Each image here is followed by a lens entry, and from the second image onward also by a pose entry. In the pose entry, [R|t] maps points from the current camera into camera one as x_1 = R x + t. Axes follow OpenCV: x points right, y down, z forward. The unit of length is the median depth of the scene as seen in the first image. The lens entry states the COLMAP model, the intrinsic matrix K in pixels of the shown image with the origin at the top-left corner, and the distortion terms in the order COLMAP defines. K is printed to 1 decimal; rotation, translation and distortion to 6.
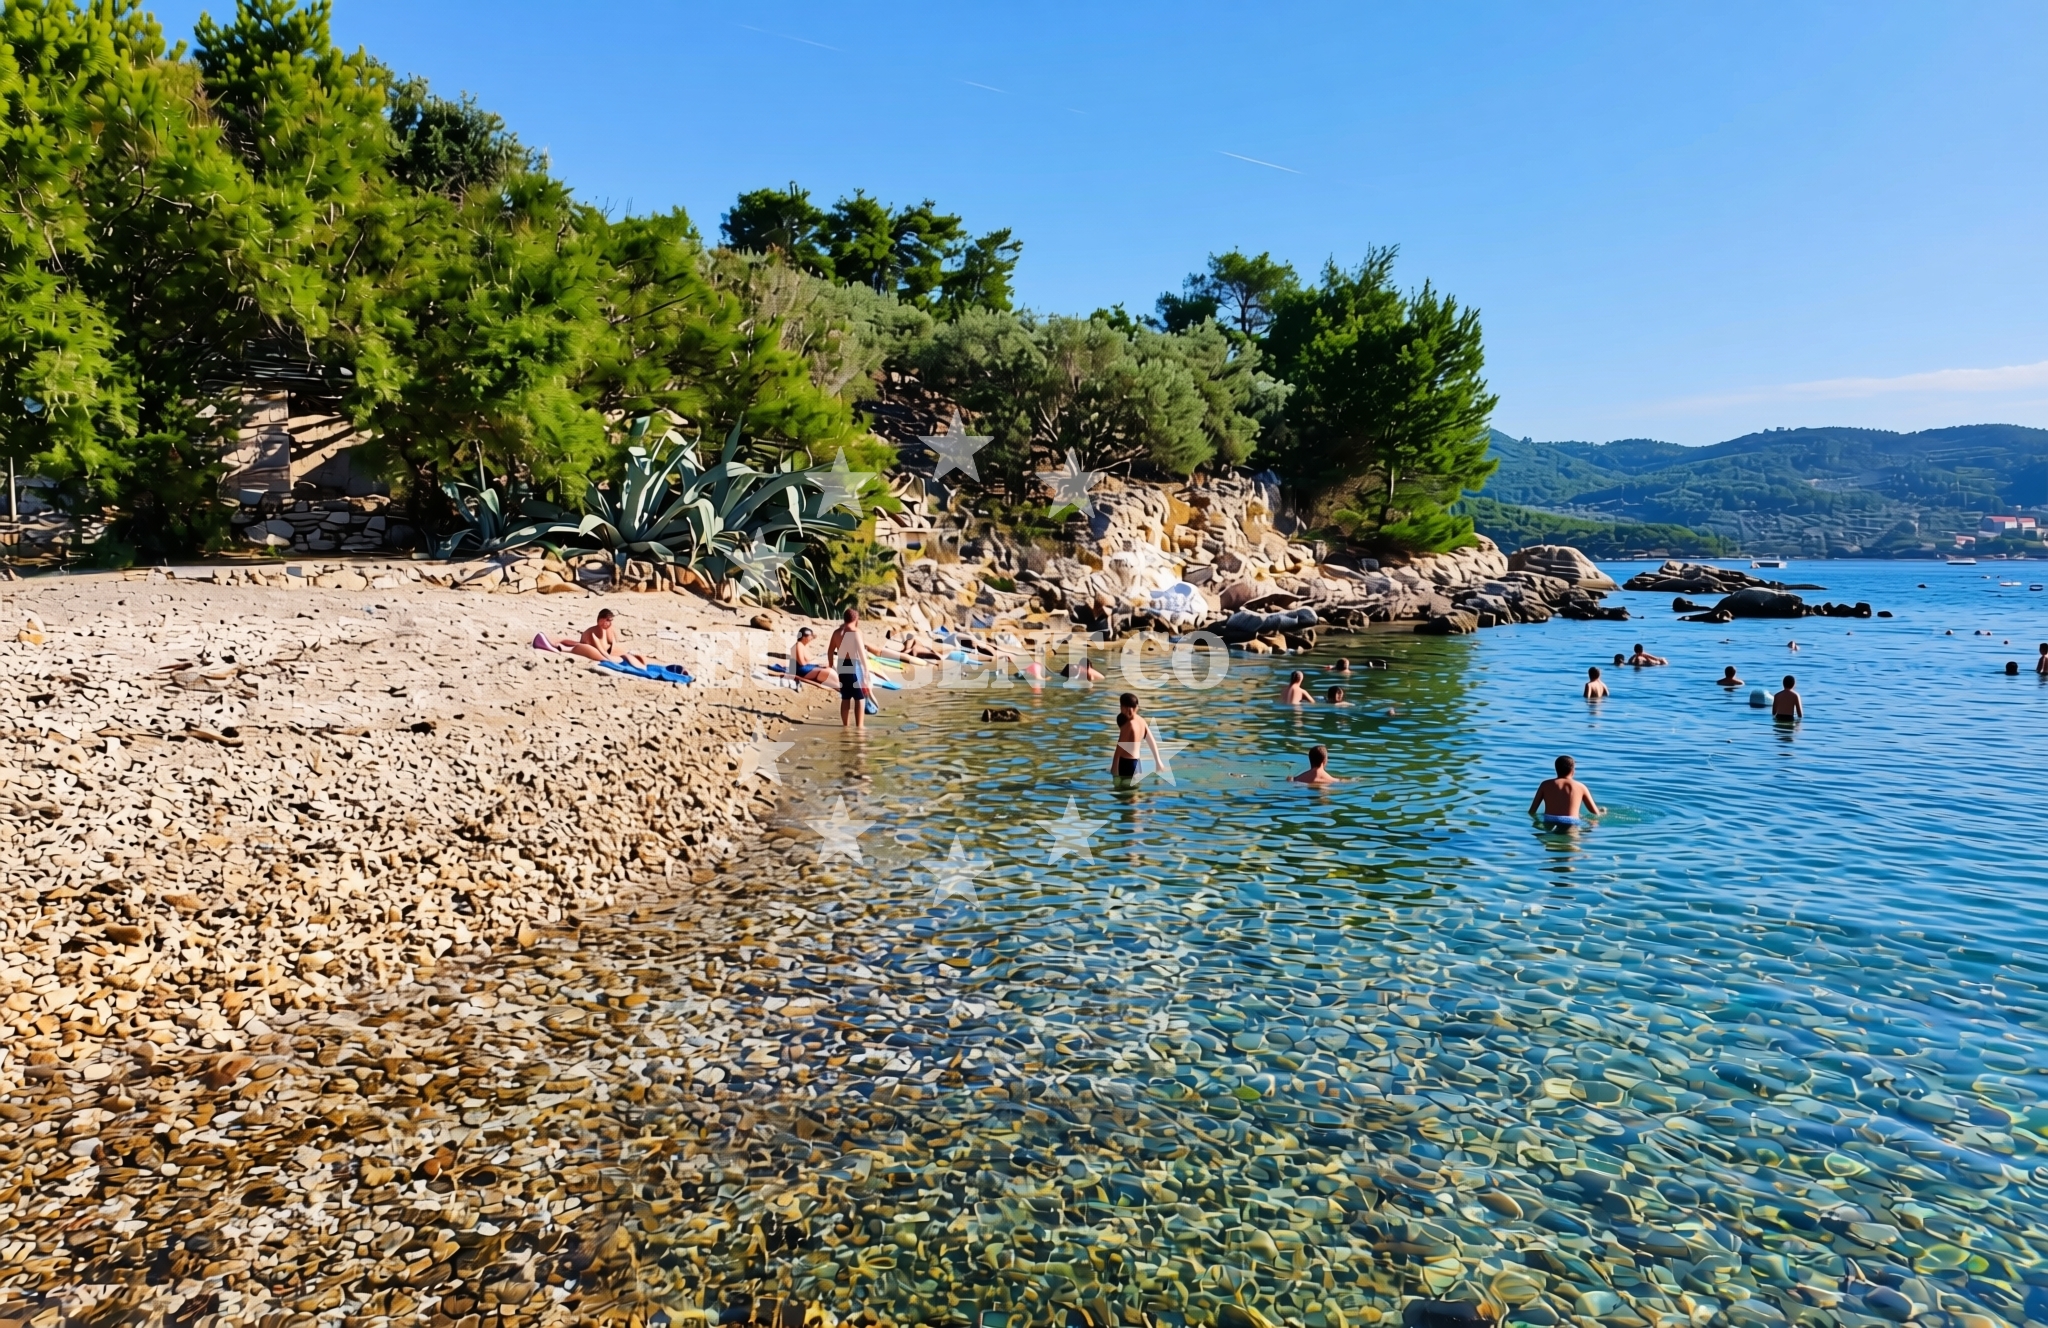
lens RADIAL K [[1265.0, 0, 1024.0], [0, 1265.0, 664.0], [0, 0, 1]] dist [-0.031697, 0.001071]
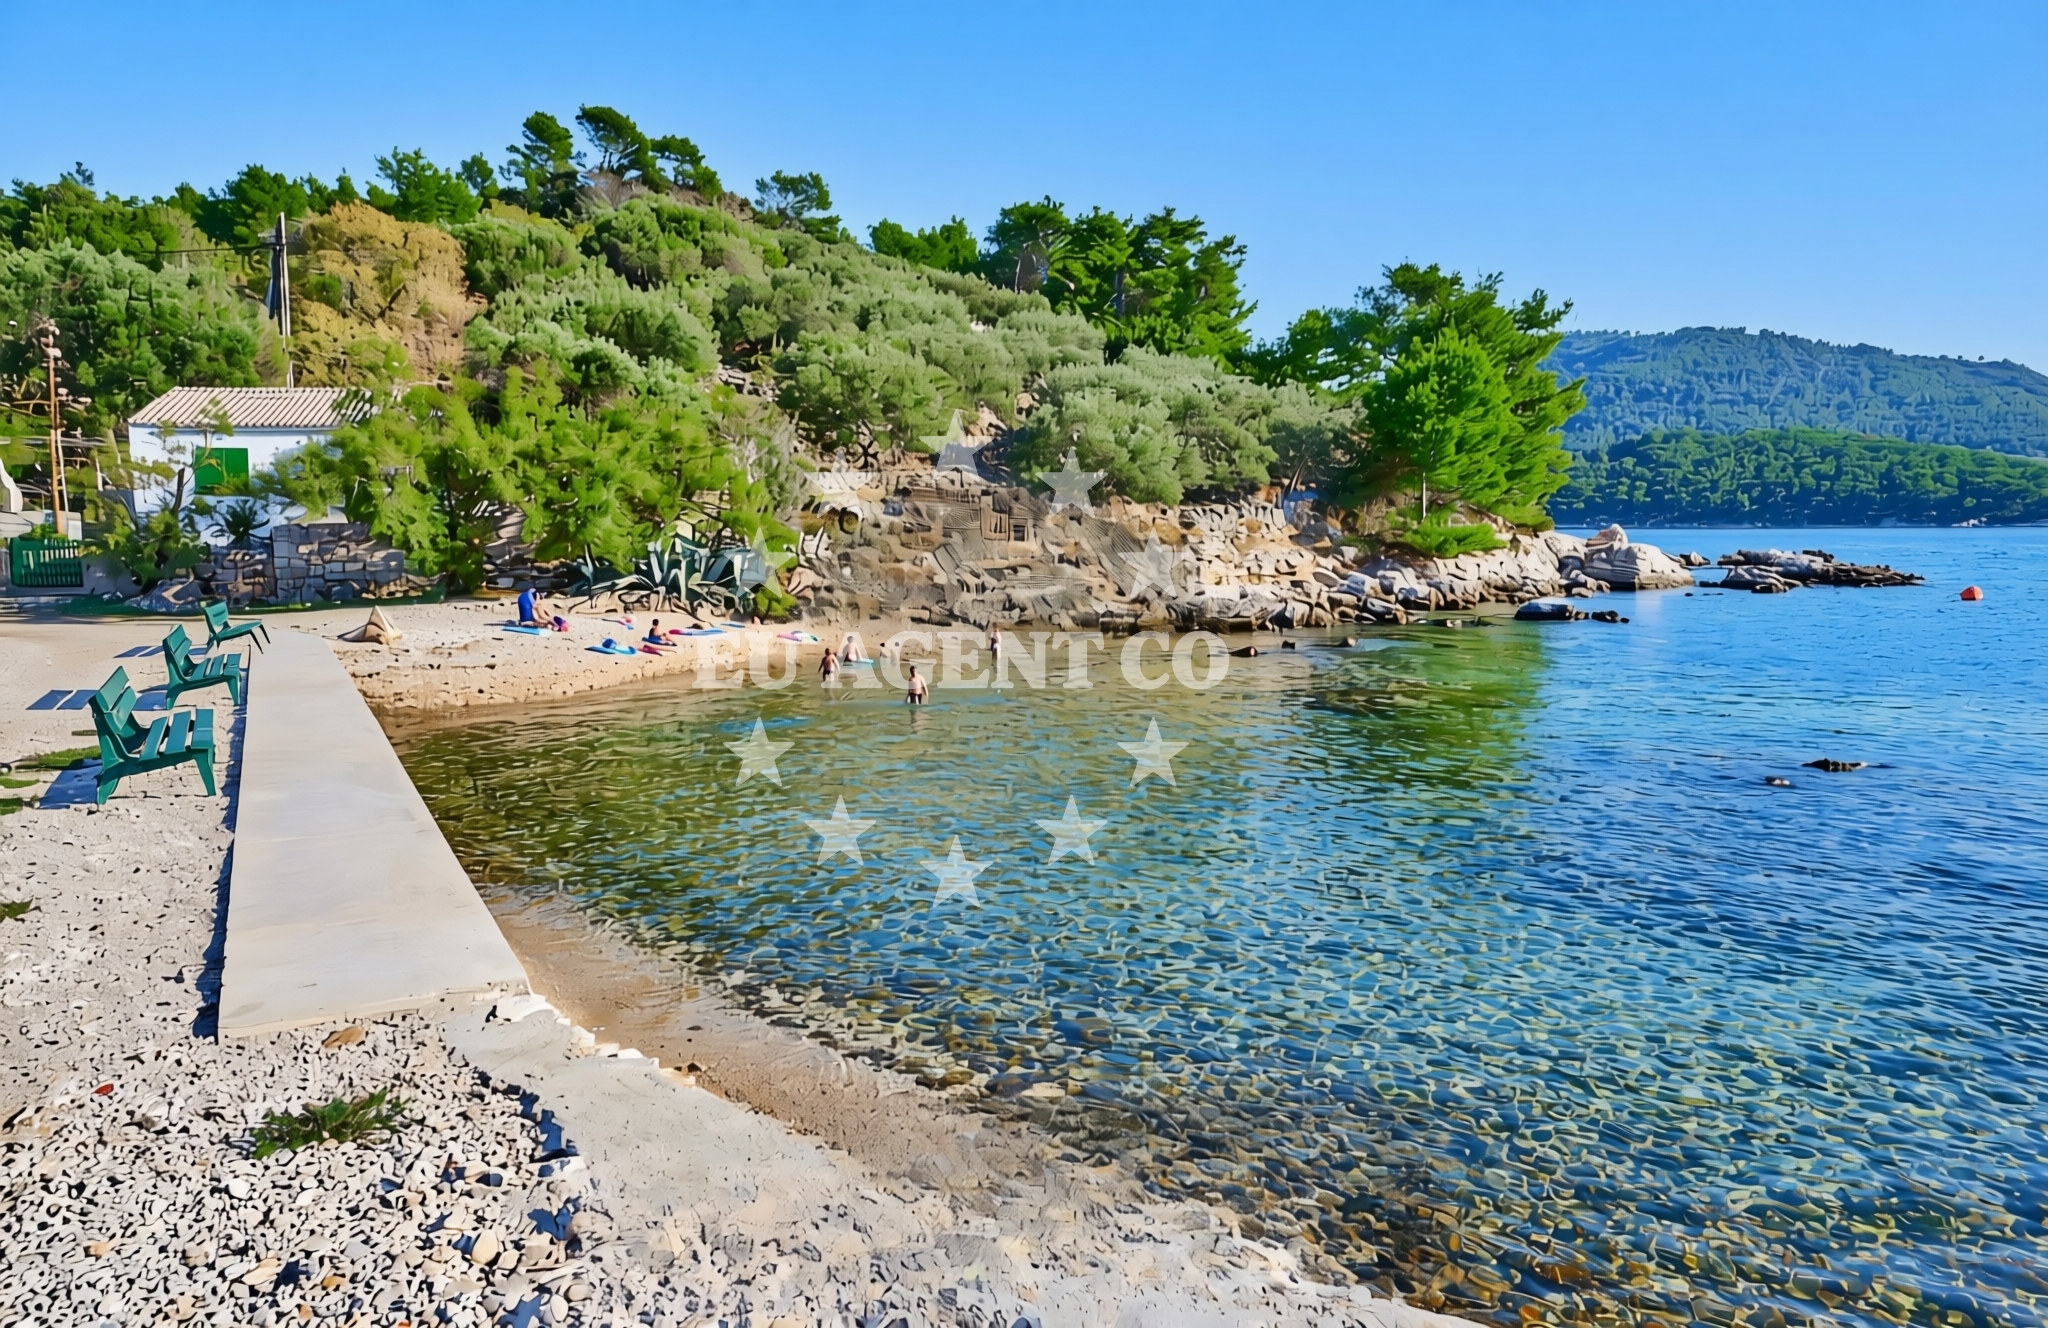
lens RADIAL K [[1265.0, 0, 1024.0], [0, 1265.0, 664.0], [0, 0, 1]] dist [-0.031697, 0.001071]
pose [[0.970922, 0.022107, -0.238373, 0.077472], [-0.016997, 0.999580, 0.023473, -0.002805], [0.238791, -0.018739, 0.970890, -0.087347]]
